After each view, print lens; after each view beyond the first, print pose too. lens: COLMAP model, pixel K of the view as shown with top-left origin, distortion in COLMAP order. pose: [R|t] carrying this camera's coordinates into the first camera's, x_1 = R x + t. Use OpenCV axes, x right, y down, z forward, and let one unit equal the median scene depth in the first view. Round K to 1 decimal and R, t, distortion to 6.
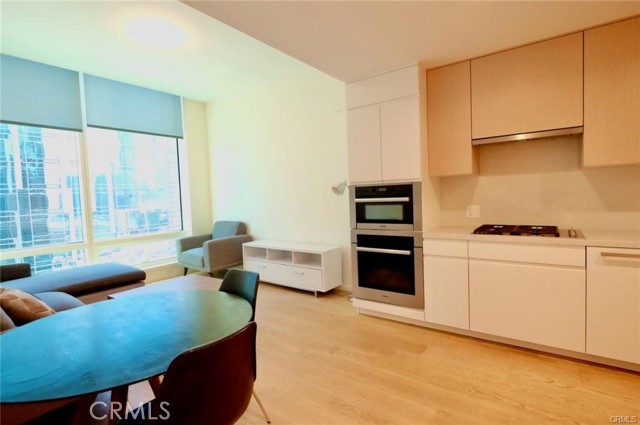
lens RADIAL K [[318.5, 0, 320.0], [0, 318.5, 212.5], [0, 0, 1]] dist [0.000127, -0.000552]
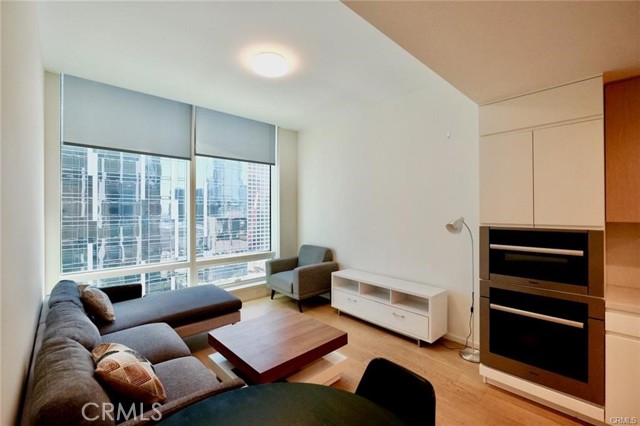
lens RADIAL K [[278.6, 0, 320.0], [0, 278.6, 213.0], [0, 0, 1]] dist [-0.002322, -0.000310]
pose [[0.981586, 0.037173, -0.187369, -0.126887], [-0.045387, 0.998179, -0.039738, -0.050287], [0.185550, 0.047510, 0.981486, 0.146927]]
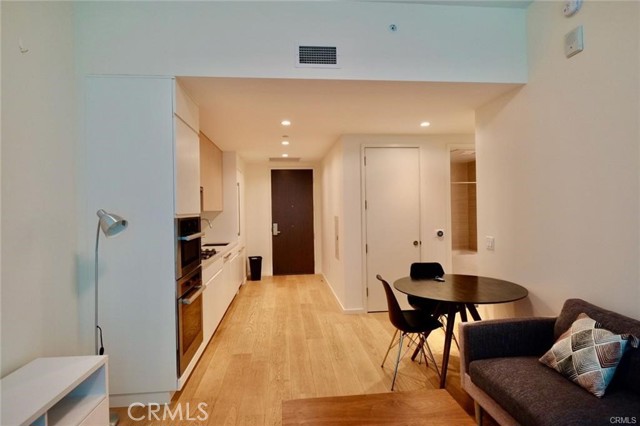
lens RADIAL K [[357.4, 0, 320.0], [0, 357.4, 213.0], [0, 0, 1]] dist [-0.000579, 0.000013]
pose [[-0.670240, 0.041779, 0.740967, -0.532228], [0.080907, 0.996577, 0.016992, -0.064666], [-0.737721, 0.071338, -0.671326, 0.962786]]
